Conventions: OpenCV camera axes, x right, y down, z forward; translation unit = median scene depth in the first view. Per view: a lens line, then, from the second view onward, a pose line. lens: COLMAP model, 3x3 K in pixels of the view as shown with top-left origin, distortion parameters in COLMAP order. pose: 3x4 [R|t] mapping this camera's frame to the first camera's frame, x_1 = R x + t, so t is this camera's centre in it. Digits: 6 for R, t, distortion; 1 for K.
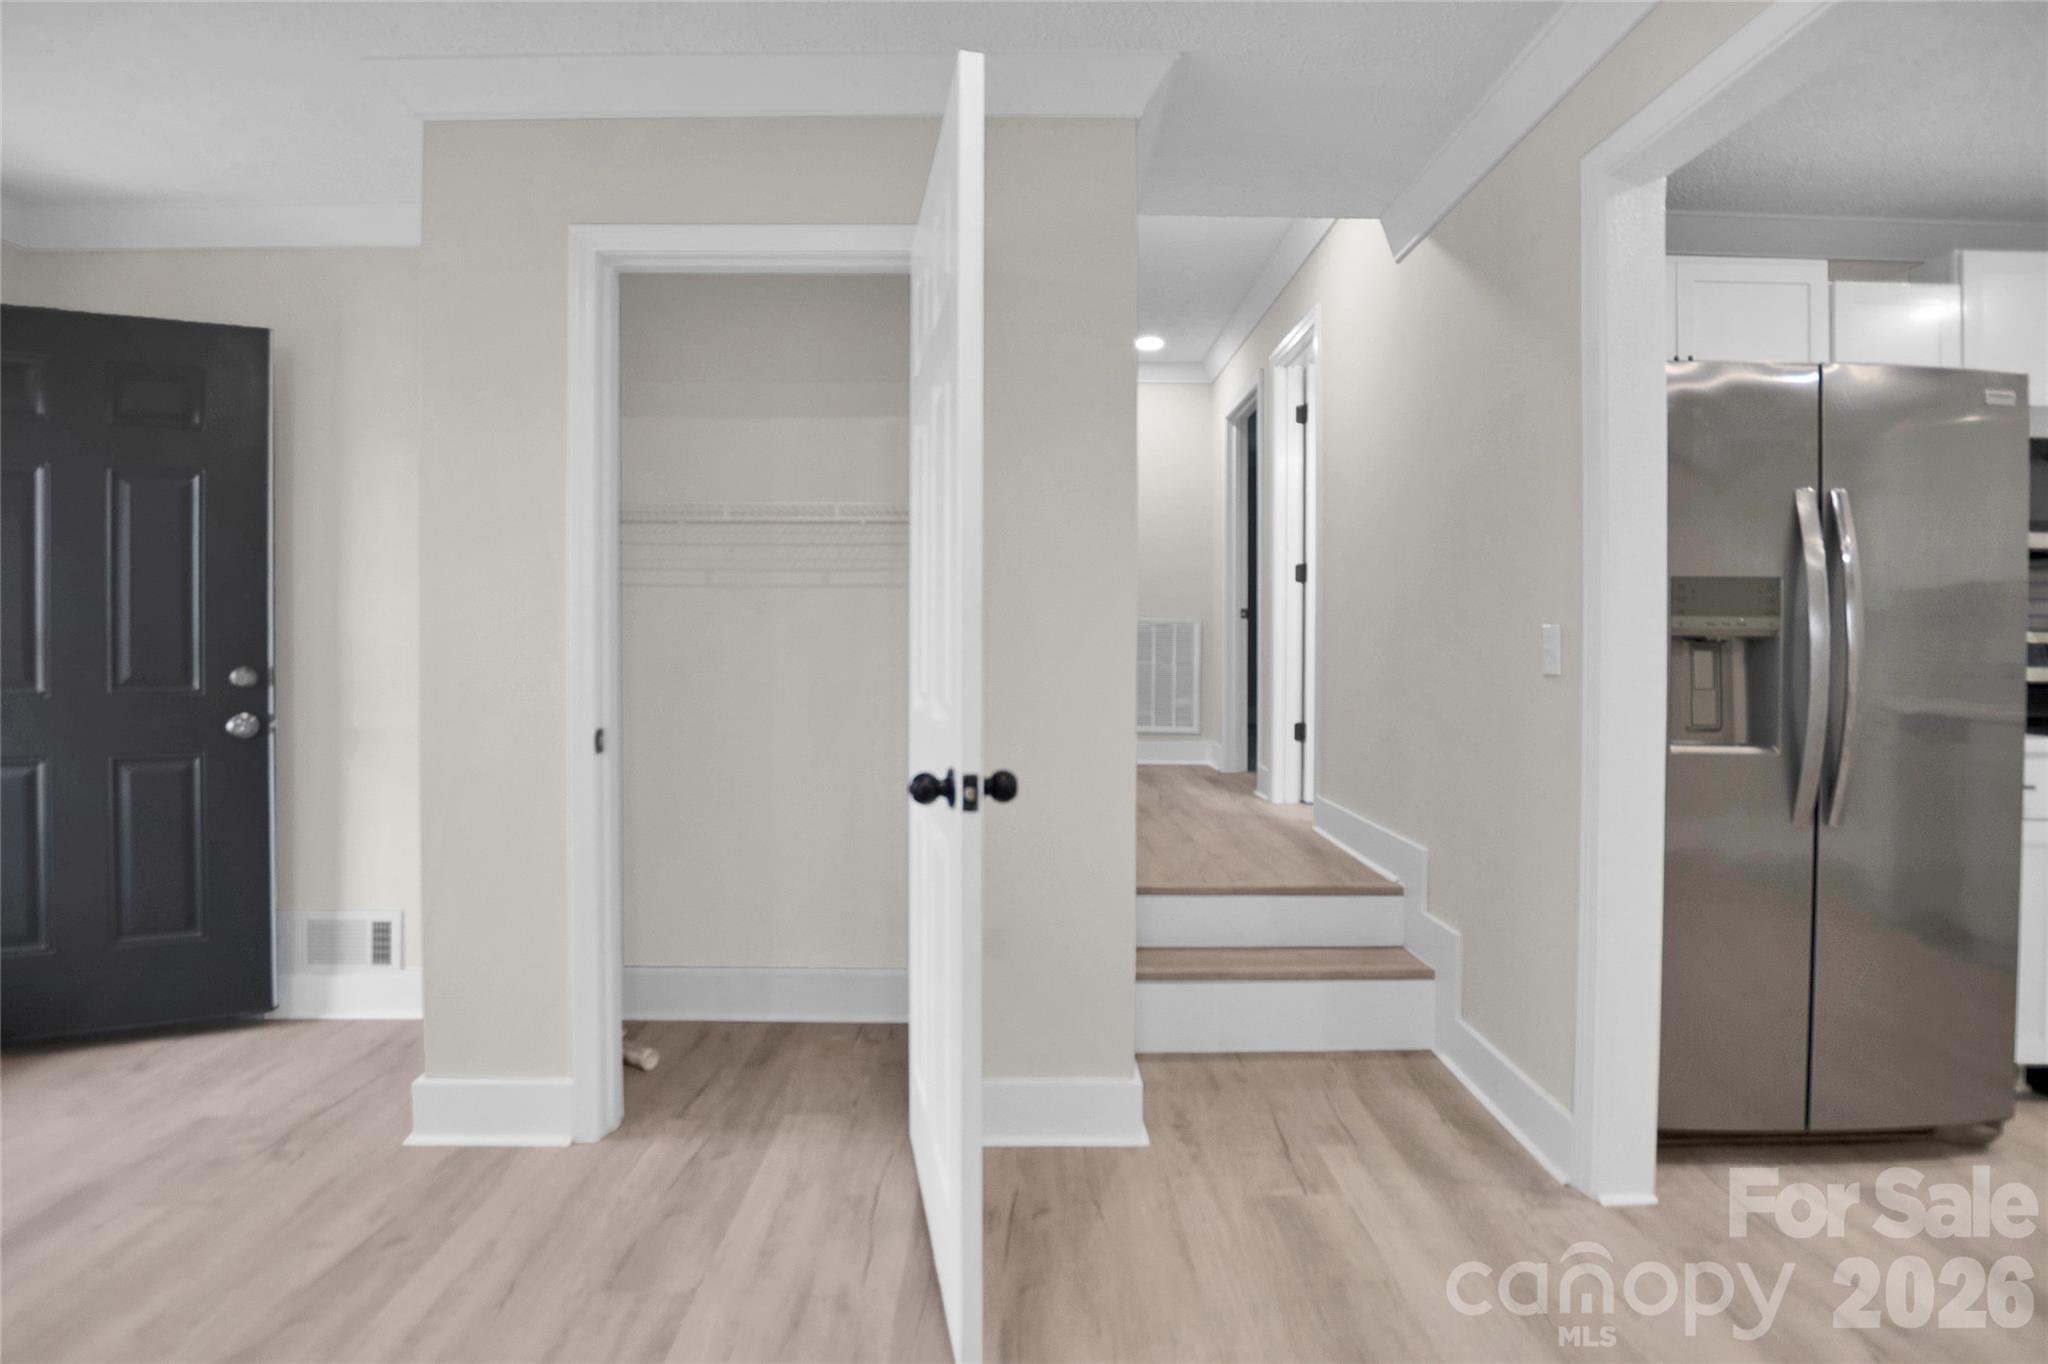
lens RADIAL K [[953.2, 0, 1036.3], [0, 953.2, 651.7], [0, 0, 1]] dist [-0.025123, 0.000267]
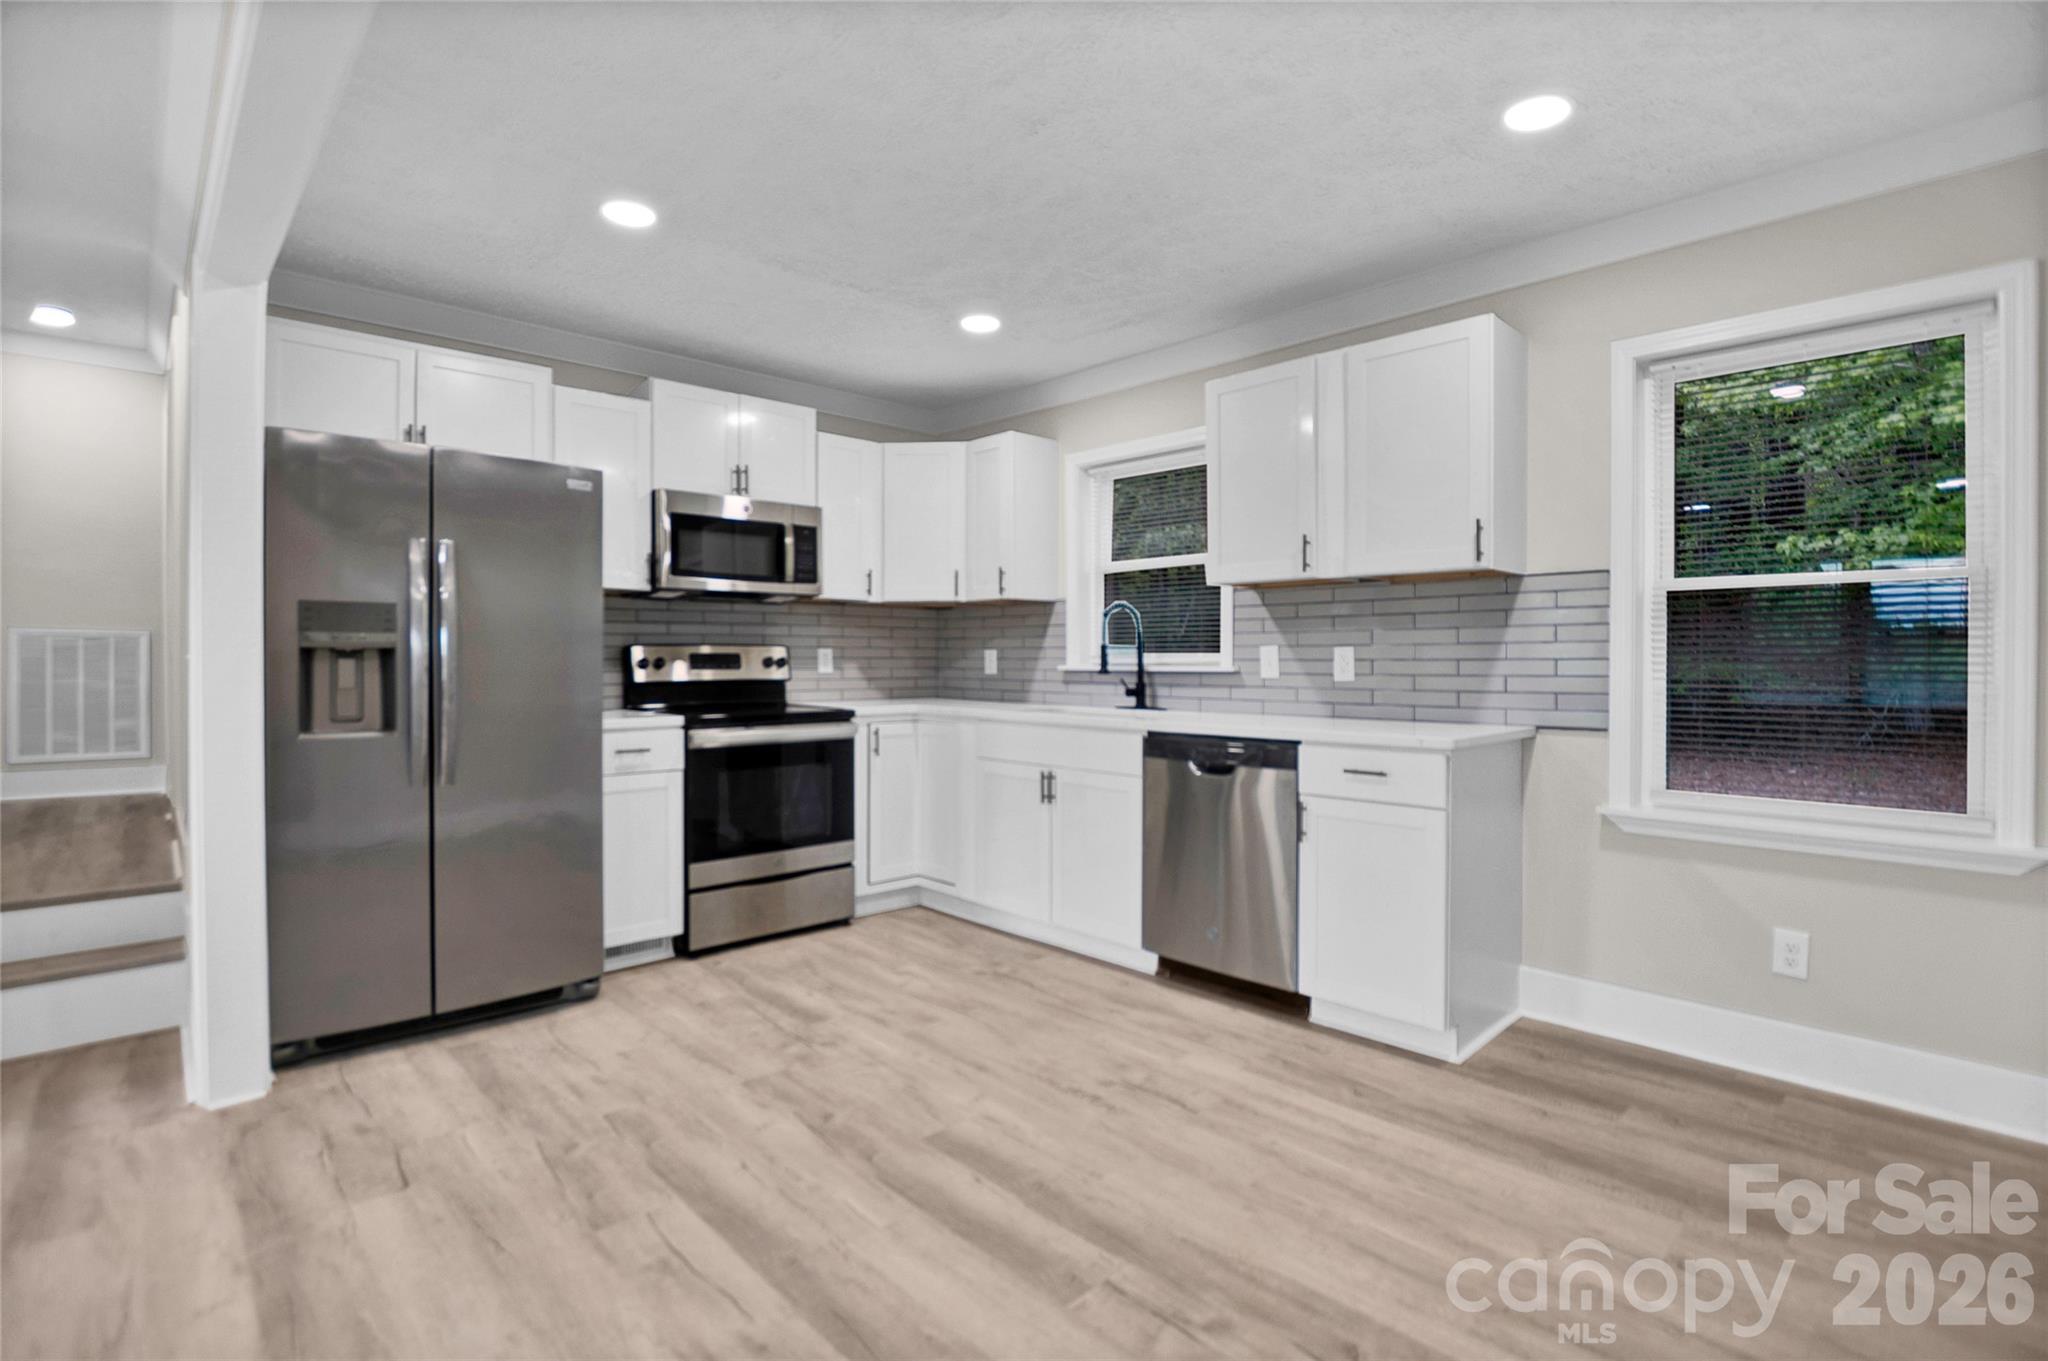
lens RADIAL K [[965.5, 0, 982.1], [0, 965.5, 663.2], [0, 0, 1]] dist [-0.028849, 0.000174]
pose [[0.754525, -0.008182, 0.656221, 0.521371], [0.011264, 0.999936, -0.000483, 0.015750], [-0.656175, 0.007756, 0.754569, -0.561204]]
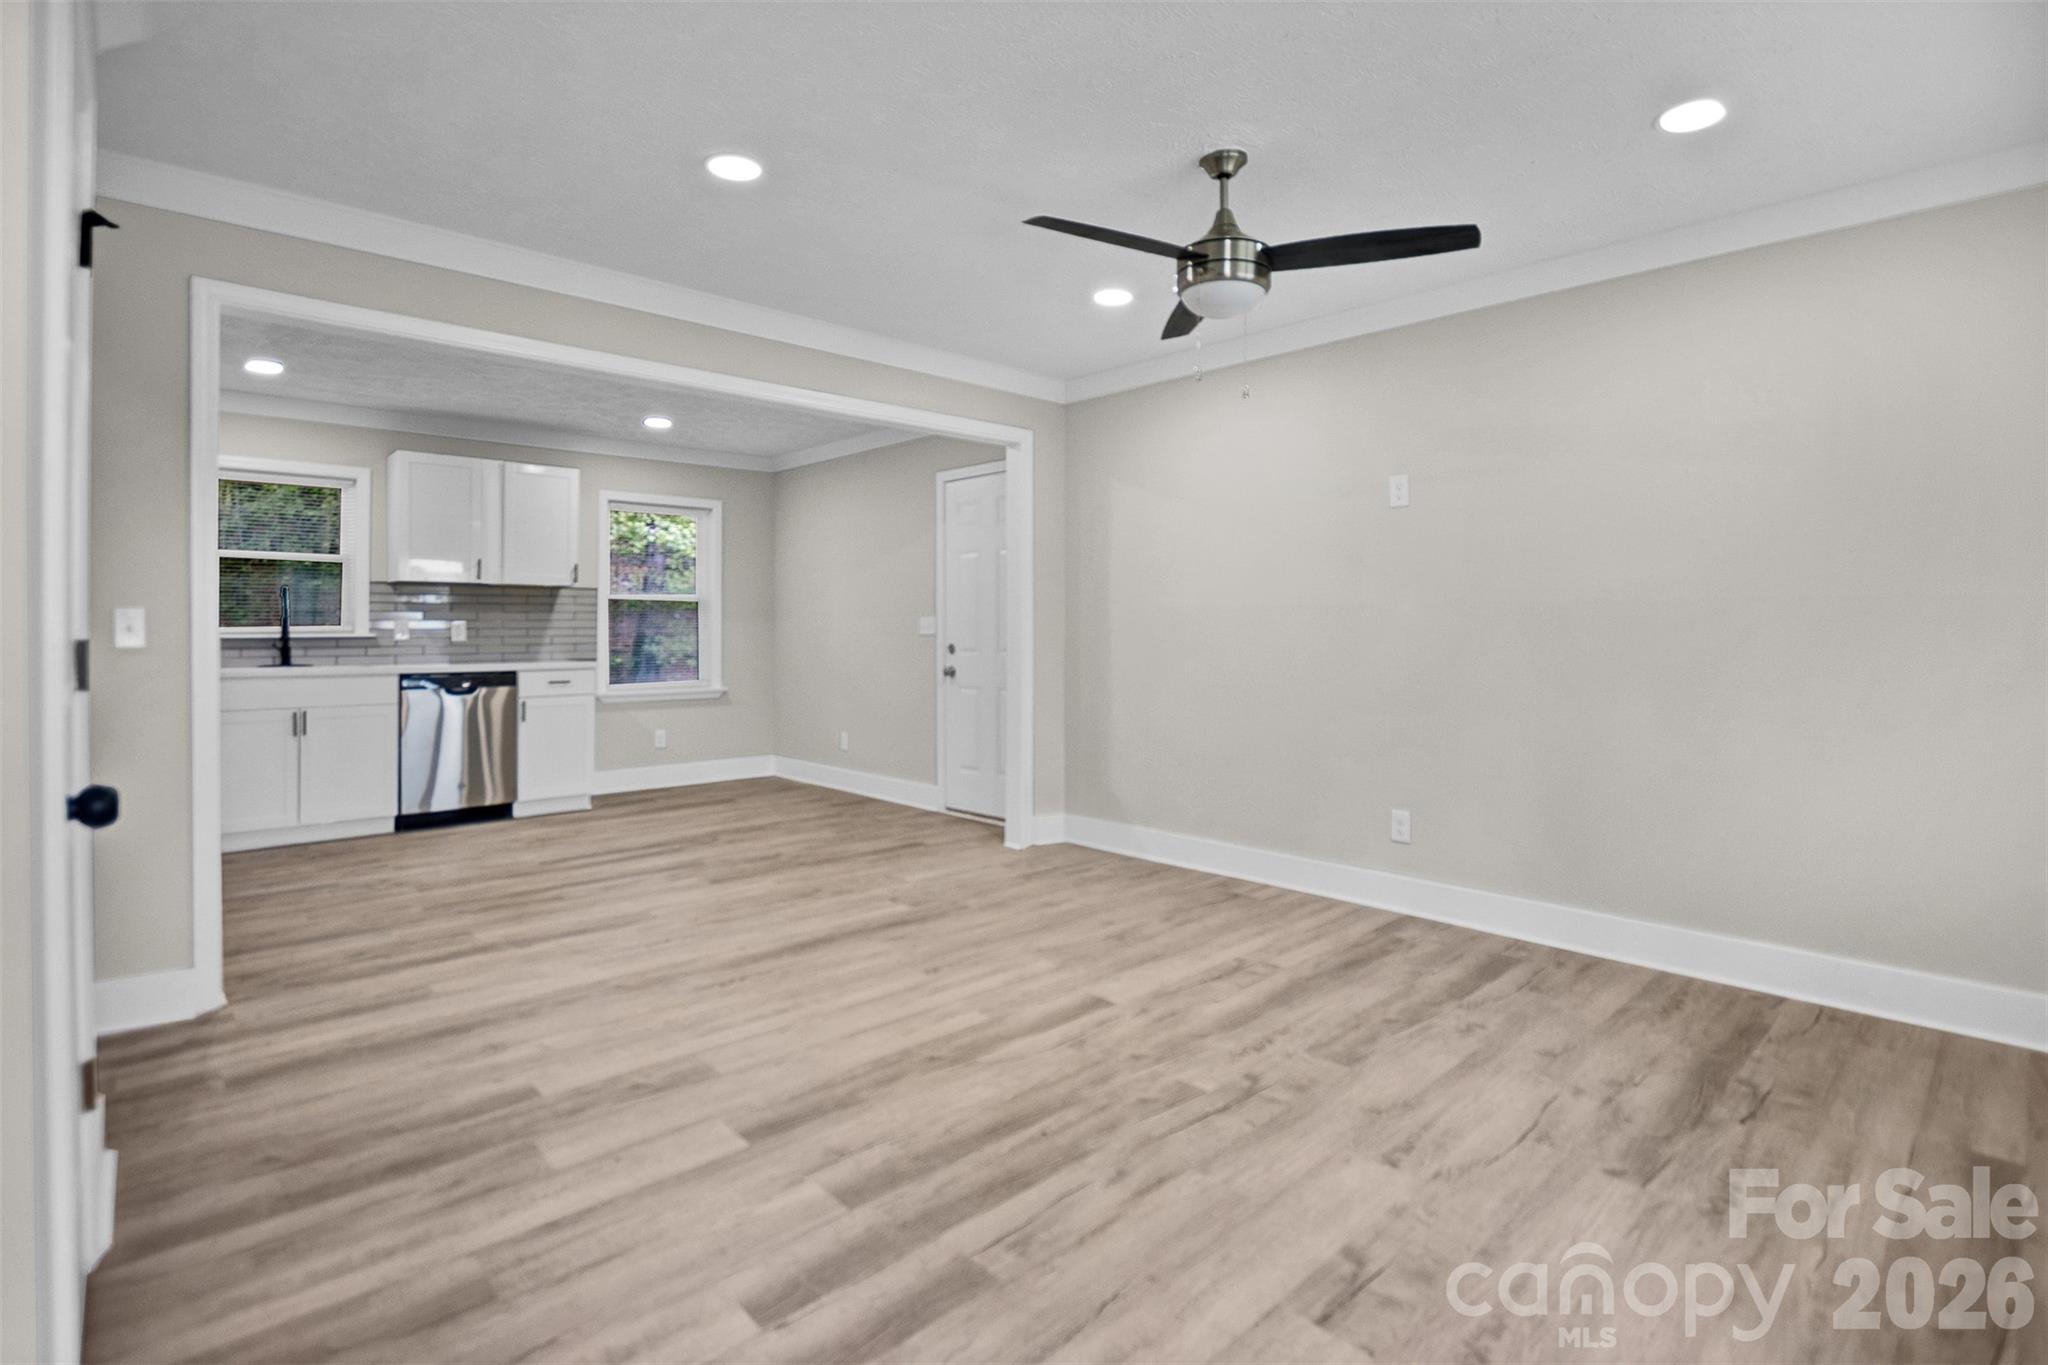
lens RADIAL K [[1037.7, 0, 1016.1], [0, 1037.7, 630.1], [0, 0, 1]] dist [-0.031857, 0.000585]
pose [[-0.656105, -0.007288, 0.754634, -1.307117], [0.005158, 0.999887, 0.014142, -0.014094], [-0.754652, 0.013171, -0.655993, 1.021234]]
